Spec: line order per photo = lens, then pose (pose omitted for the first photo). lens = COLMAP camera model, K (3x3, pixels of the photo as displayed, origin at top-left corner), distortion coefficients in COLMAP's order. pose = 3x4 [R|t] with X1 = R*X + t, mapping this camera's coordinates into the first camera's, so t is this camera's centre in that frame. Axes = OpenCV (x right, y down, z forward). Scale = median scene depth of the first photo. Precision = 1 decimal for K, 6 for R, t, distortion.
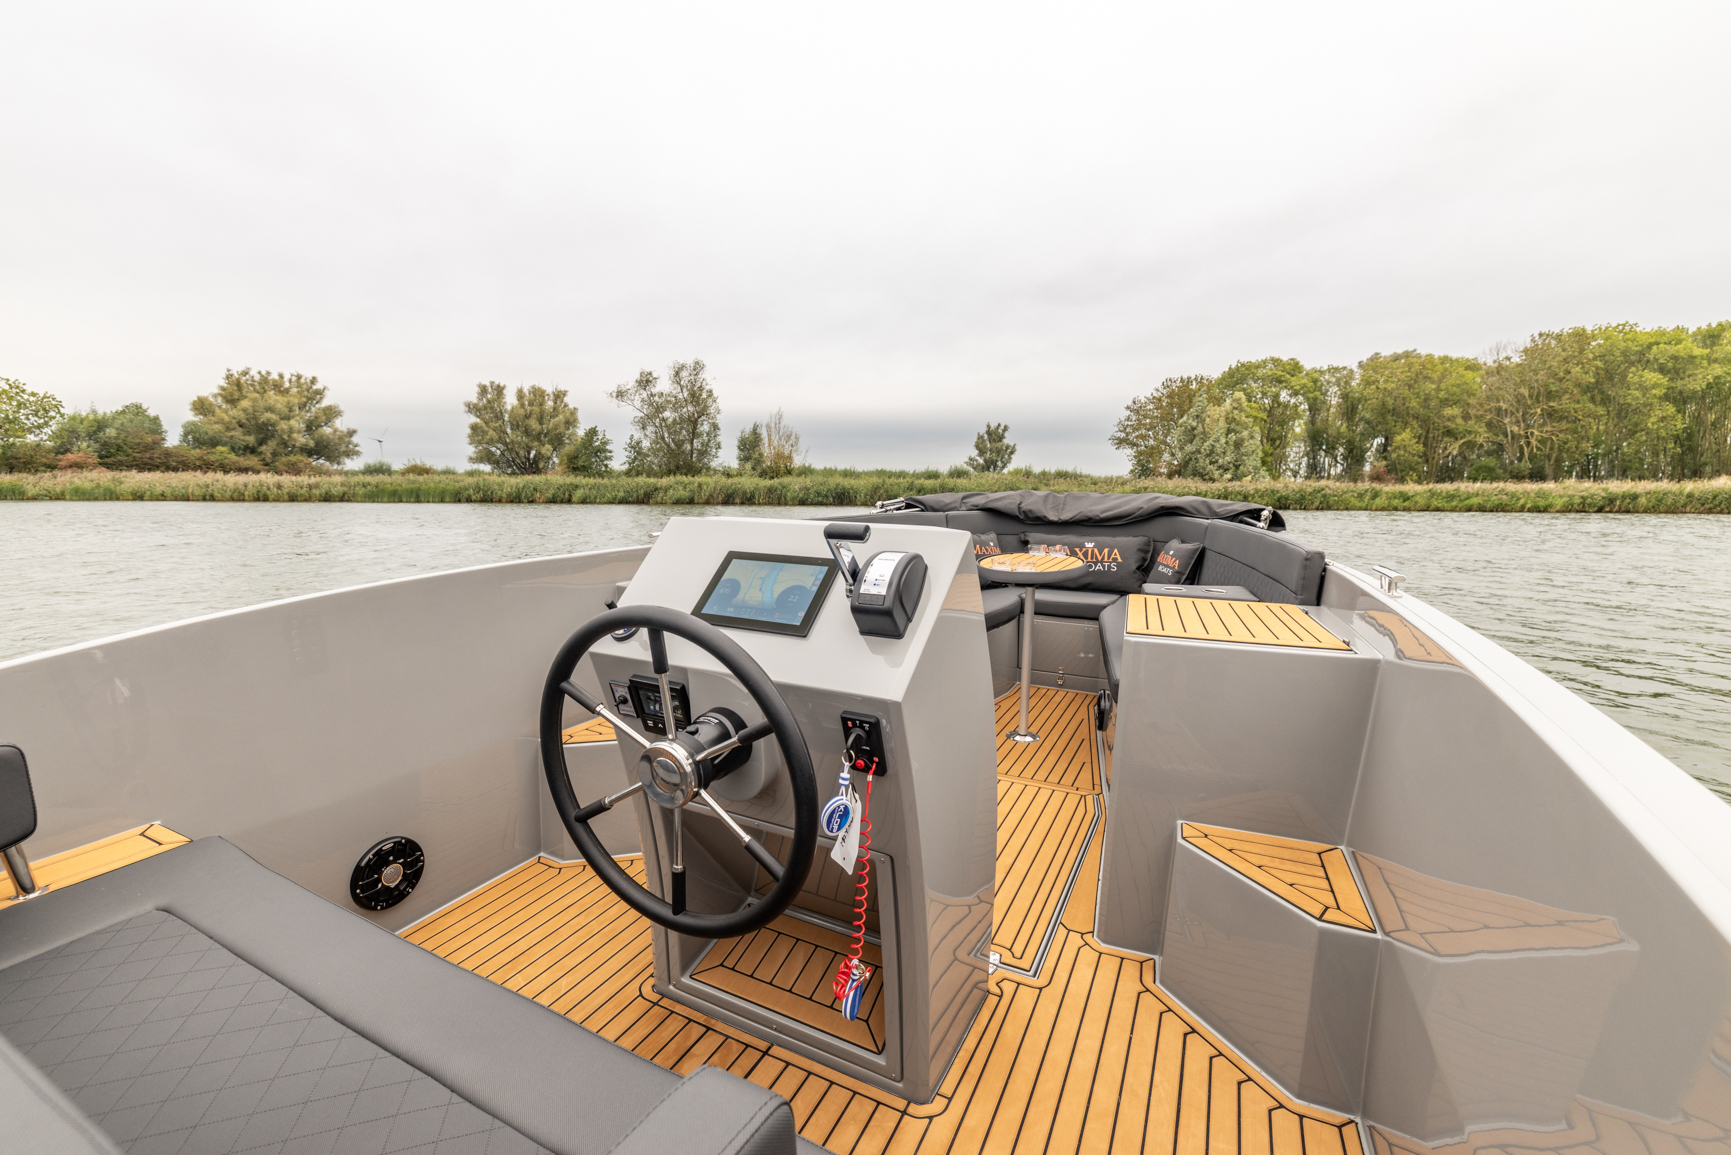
lens RADIAL K [[737.6, 0, 859.9], [0, 737.6, 573.1], [0, 0, 1]] dist [0.000246, 0.000257]
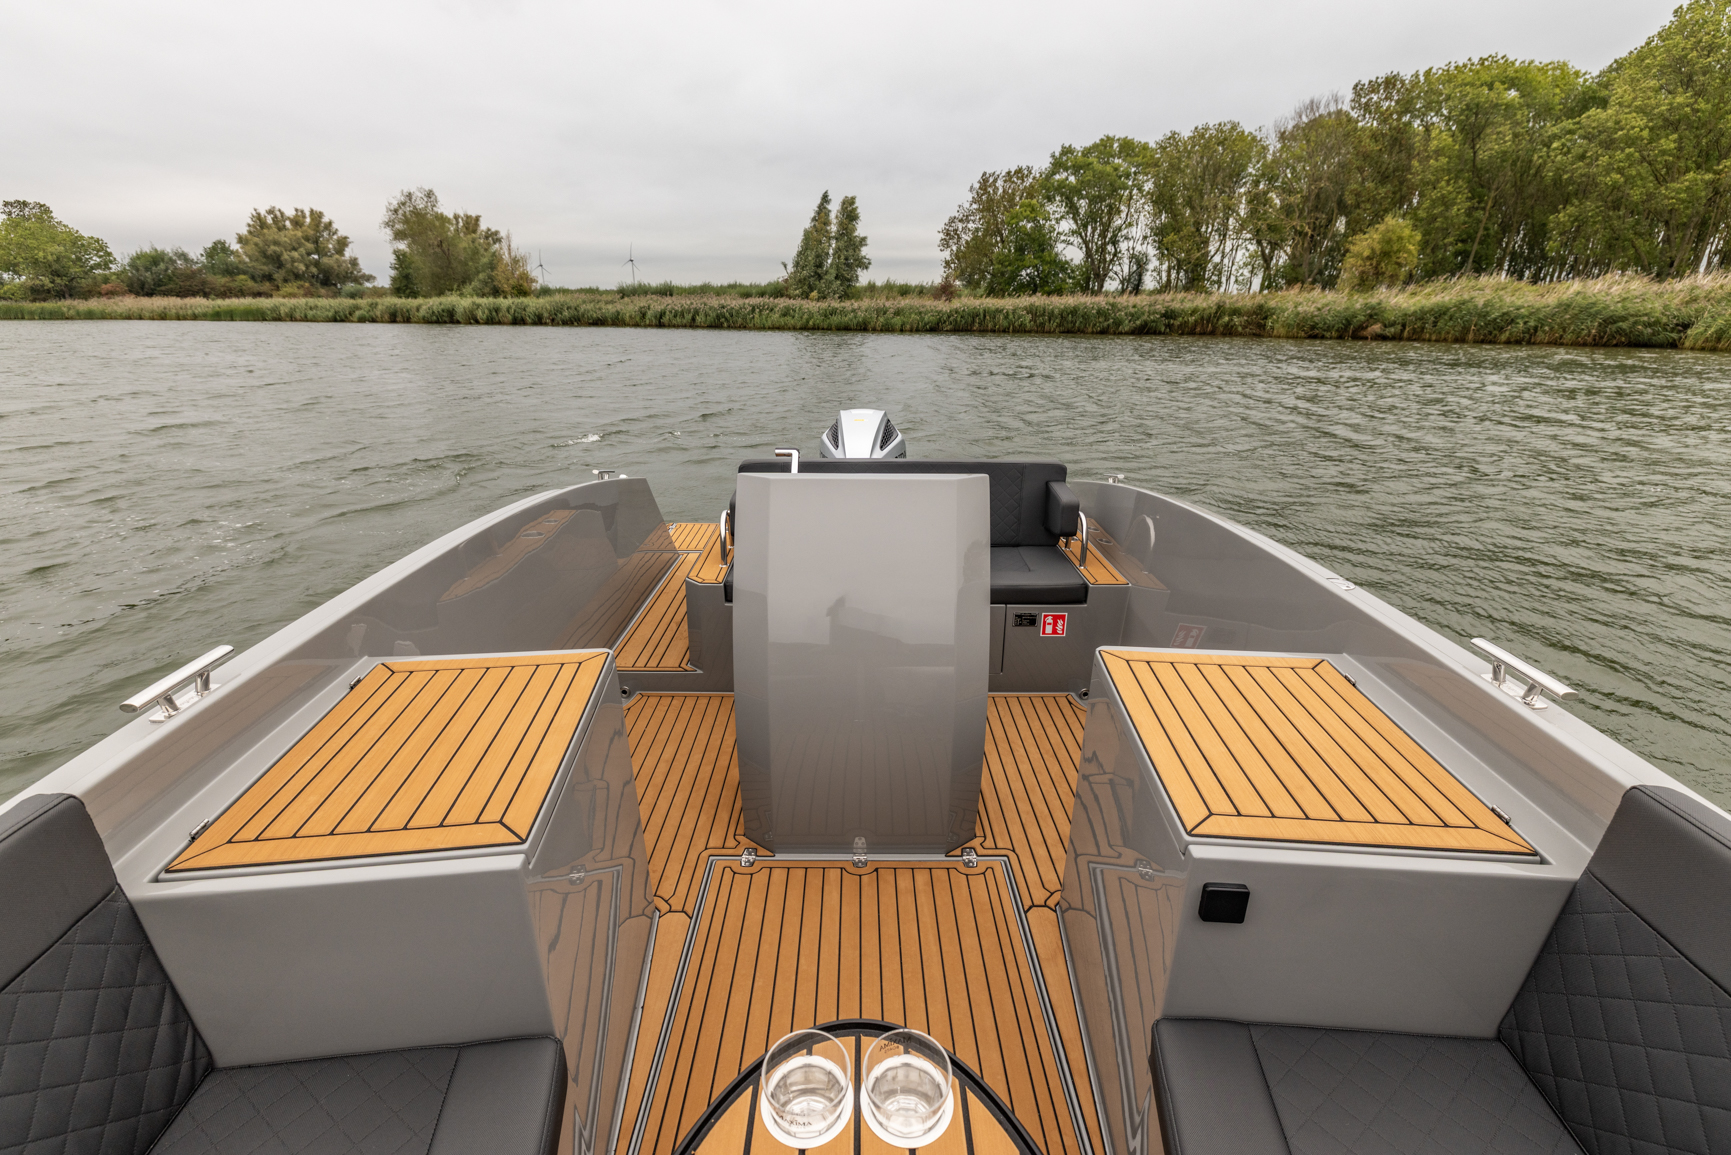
lens RADIAL K [[737.6, 0, 859.9], [0, 737.6, 573.1], [0, 0, 1]] dist [0.000246, 0.000257]
pose [[0.883815, 0.152844, -0.442165, 0.724810], [-0.050208, 0.970656, 0.235171, -0.024880], [0.465135, -0.185648, 0.865555, 0.292715]]
